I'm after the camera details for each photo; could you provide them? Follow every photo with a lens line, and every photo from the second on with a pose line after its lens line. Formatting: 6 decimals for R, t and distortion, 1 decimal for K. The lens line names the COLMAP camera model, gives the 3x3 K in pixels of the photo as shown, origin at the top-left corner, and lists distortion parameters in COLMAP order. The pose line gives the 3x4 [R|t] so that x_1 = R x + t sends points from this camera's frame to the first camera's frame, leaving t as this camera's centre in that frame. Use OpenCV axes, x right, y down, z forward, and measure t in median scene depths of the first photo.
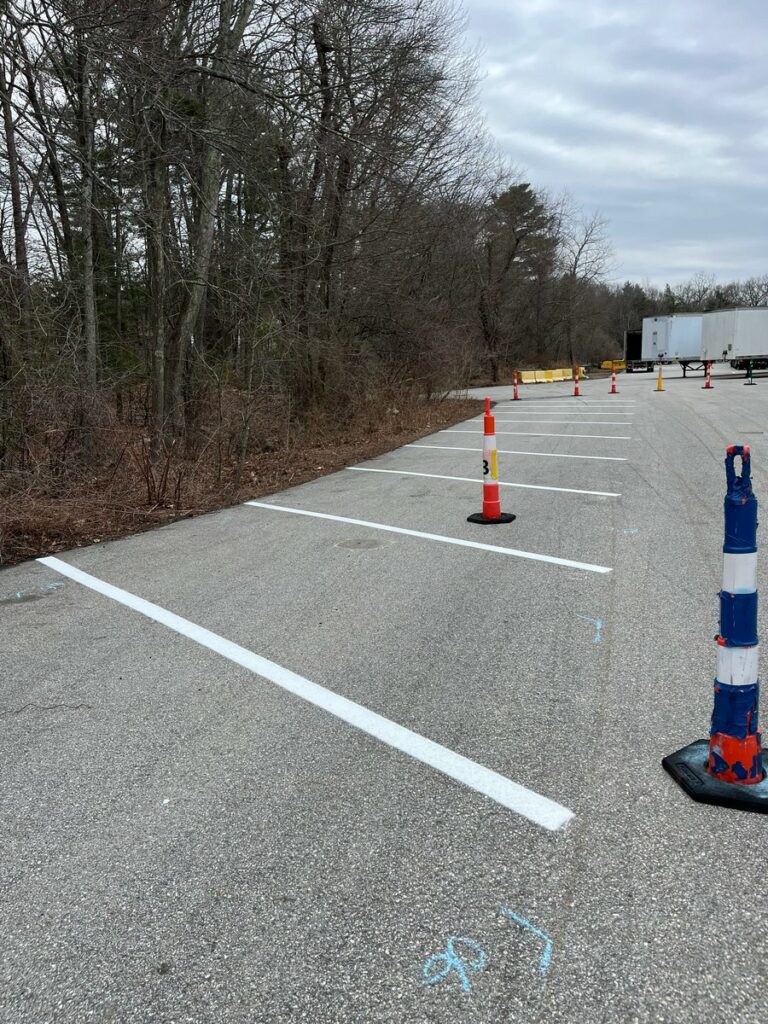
lens RADIAL K [[753.9, 0, 384.0], [0, 753.9, 512.0], [0, 0, 1]] dist [0.066247, -0.067421]
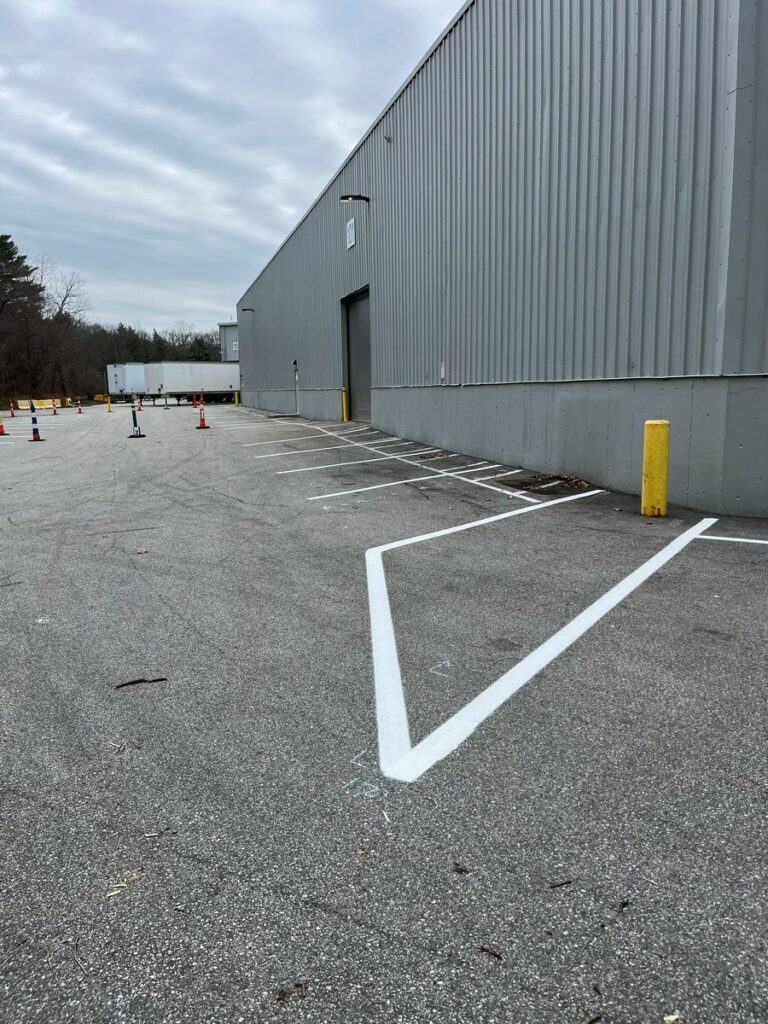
lens RADIAL K [[753.9, 0, 384.0], [0, 753.9, 512.0], [0, 0, 1]] dist [0.066247, -0.067421]
pose [[0.818343, -0.081459, 0.568928, -0.070617], [0.106534, 0.994250, -0.010882, 0.092316], [-0.564770, 0.069515, 0.822316, -0.452379]]
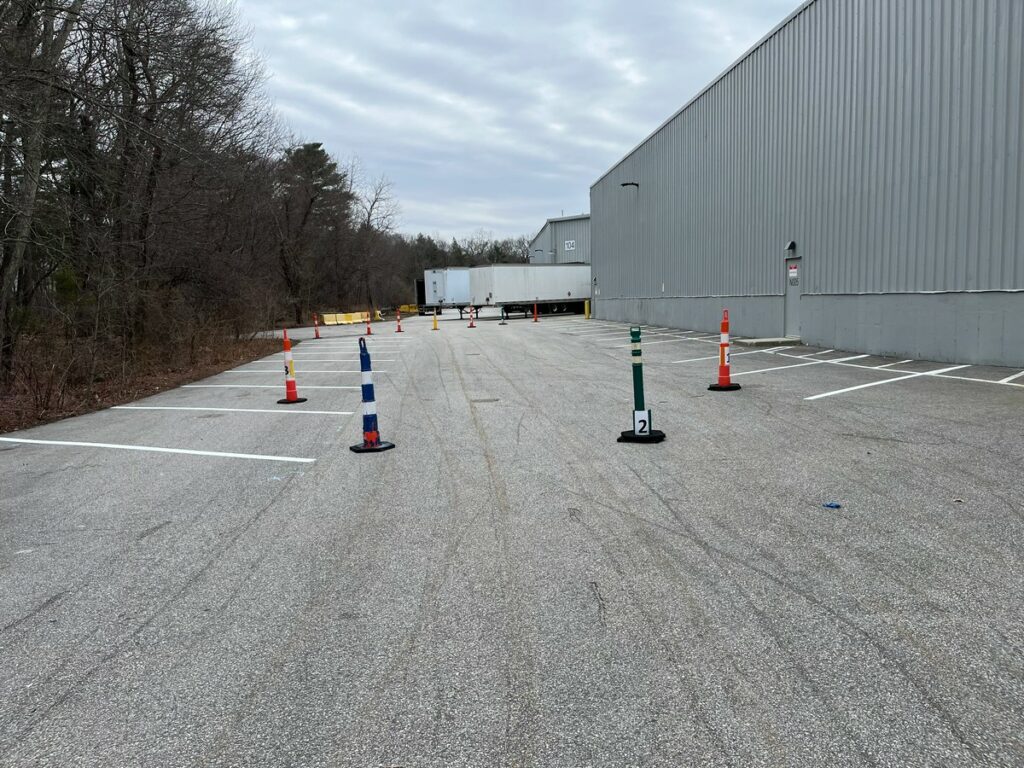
lens RADIAL K [[753.9, 0, 512.0], [0, 753.9, 384.0], [0, 0, 1]] dist [0.066247, -0.067421]
pose [[0.916064, -0.045086, 0.398489, -0.012201], [0.081421, 0.993875, -0.074724, 0.020961], [-0.392679, 0.100897, 0.914124, -0.112622]]
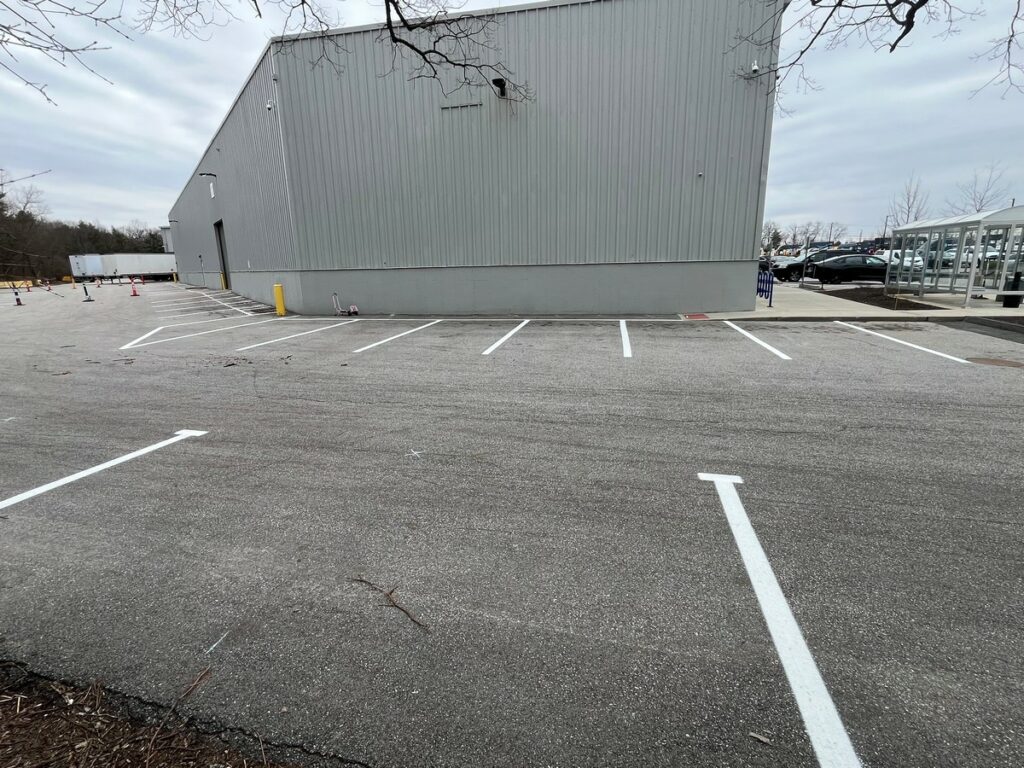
lens RADIAL K [[481.9, 0, 512.0], [0, 481.9, 384.0], [0, 0, 1]] dist [-0.014941, -0.000253]
pose [[0.543669, -0.186724, 0.818266, -0.120010], [0.165140, 0.979679, 0.113835, 0.133337], [-0.822893, 0.073240, 0.563456, -0.666225]]
